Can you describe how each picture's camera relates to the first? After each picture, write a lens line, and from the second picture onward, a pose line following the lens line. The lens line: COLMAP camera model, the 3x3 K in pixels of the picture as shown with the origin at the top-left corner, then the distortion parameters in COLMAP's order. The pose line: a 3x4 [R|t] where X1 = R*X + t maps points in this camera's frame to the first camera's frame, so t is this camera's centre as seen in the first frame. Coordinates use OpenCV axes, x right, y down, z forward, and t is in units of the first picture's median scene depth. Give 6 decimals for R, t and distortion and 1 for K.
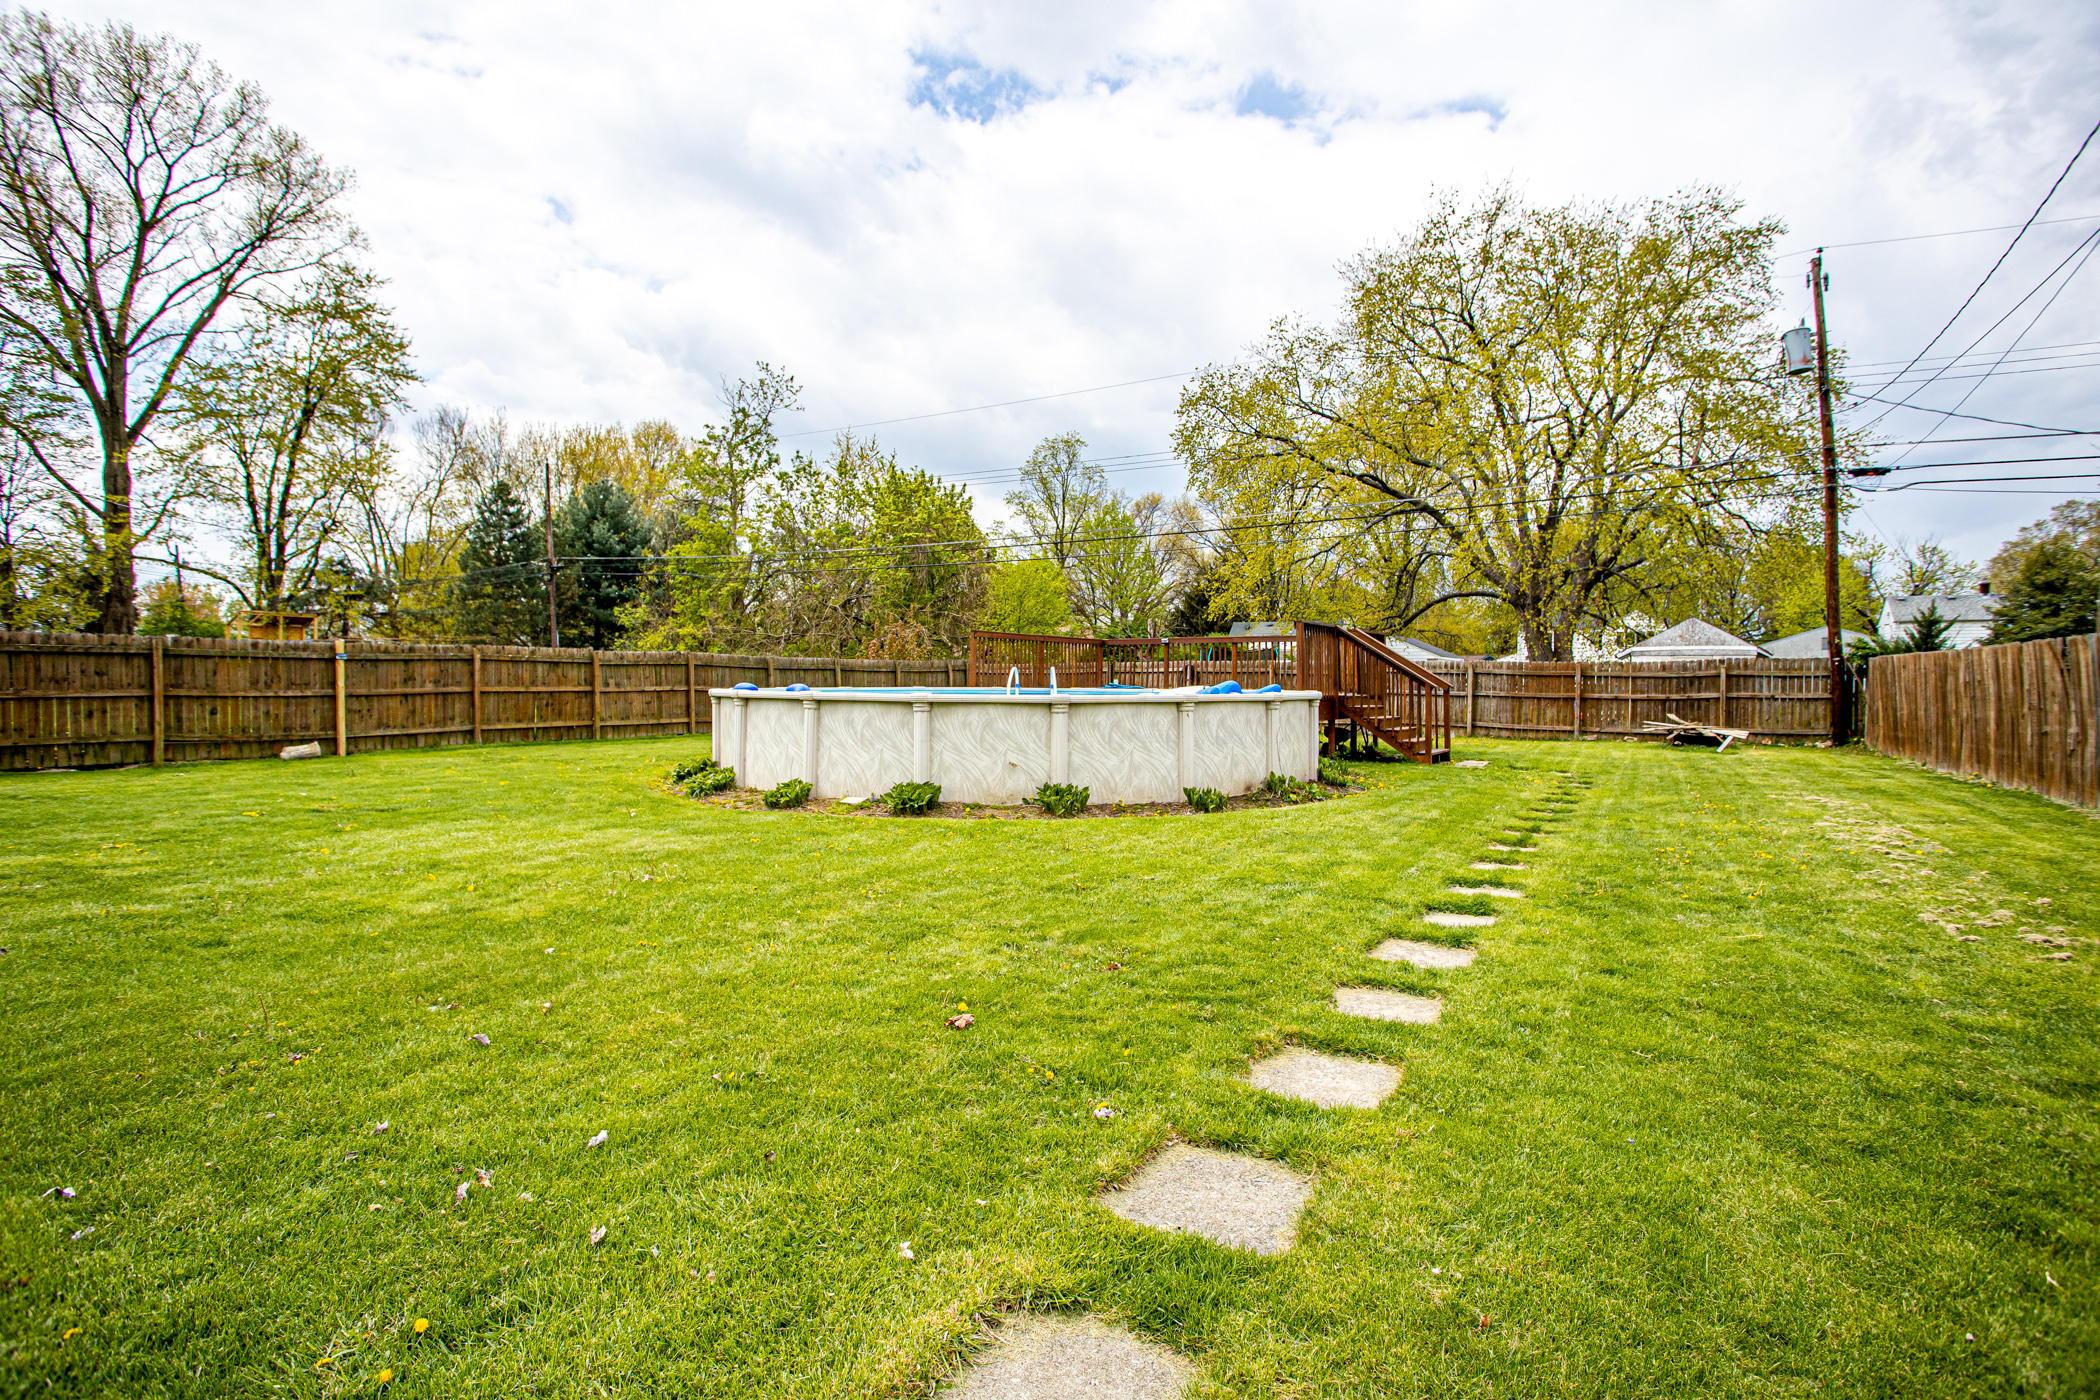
lens RADIAL K [[1011.1, 0, 1045.4], [0, 1011.1, 687.2], [0, 0, 1]] dist [-0.078126, 0.034192]
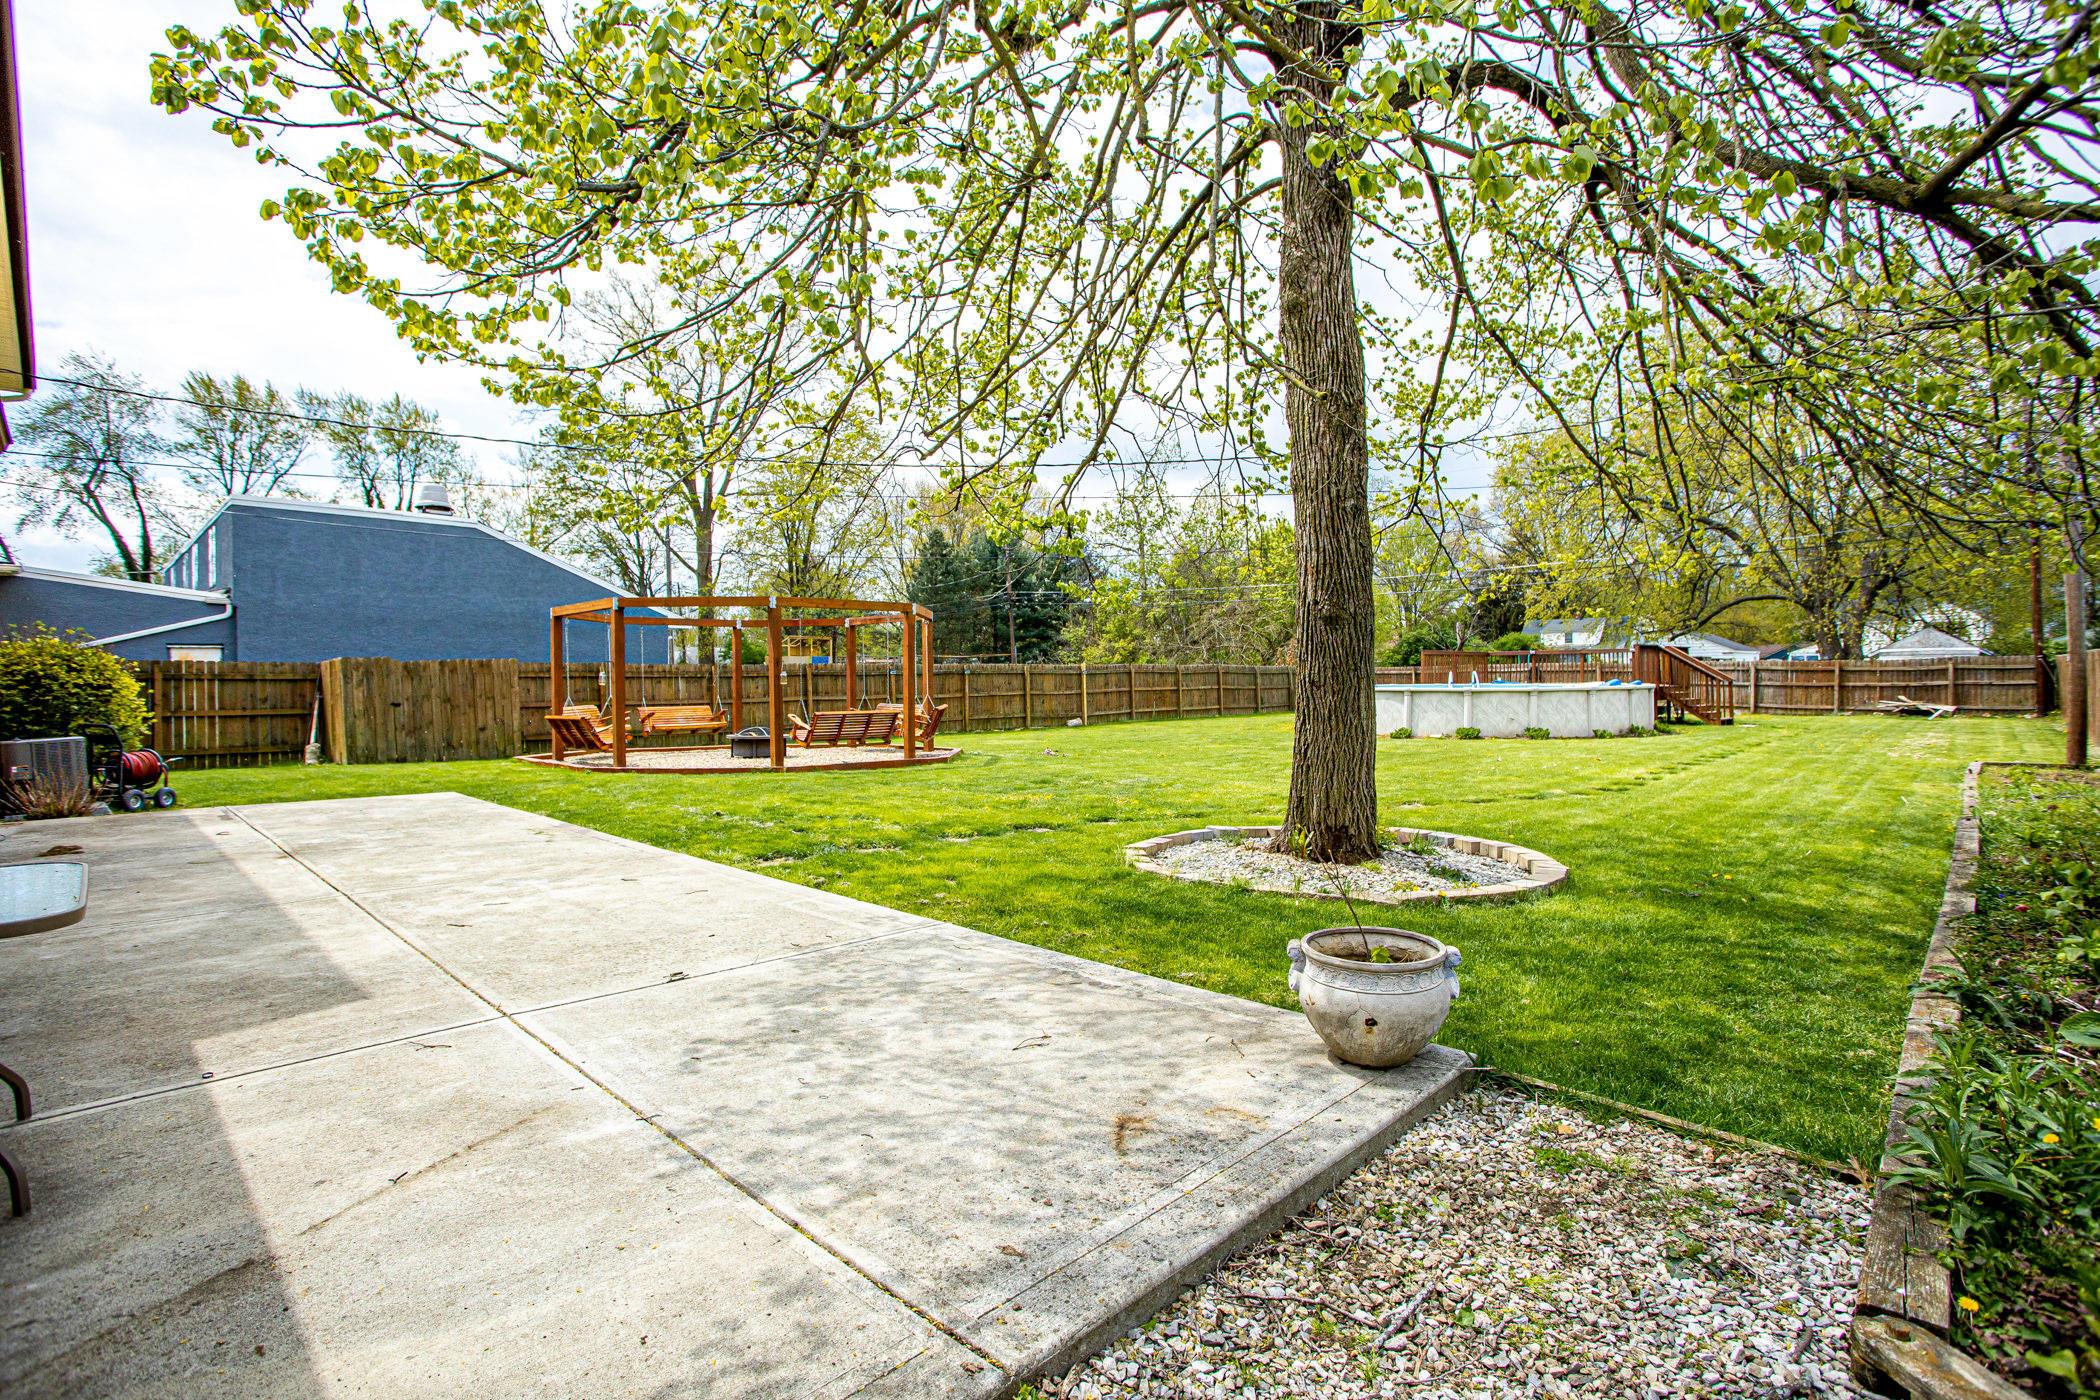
lens RADIAL K [[1011.1, 0, 1045.4], [0, 1011.1, 687.2], [0, 0, 1]] dist [-0.078126, 0.034192]
pose [[0.969592, -0.013038, -0.244380, -0.285390], [0.013536, 0.999908, 0.000362, -0.004325], [0.244353, -0.003659, 0.969679, -0.806517]]
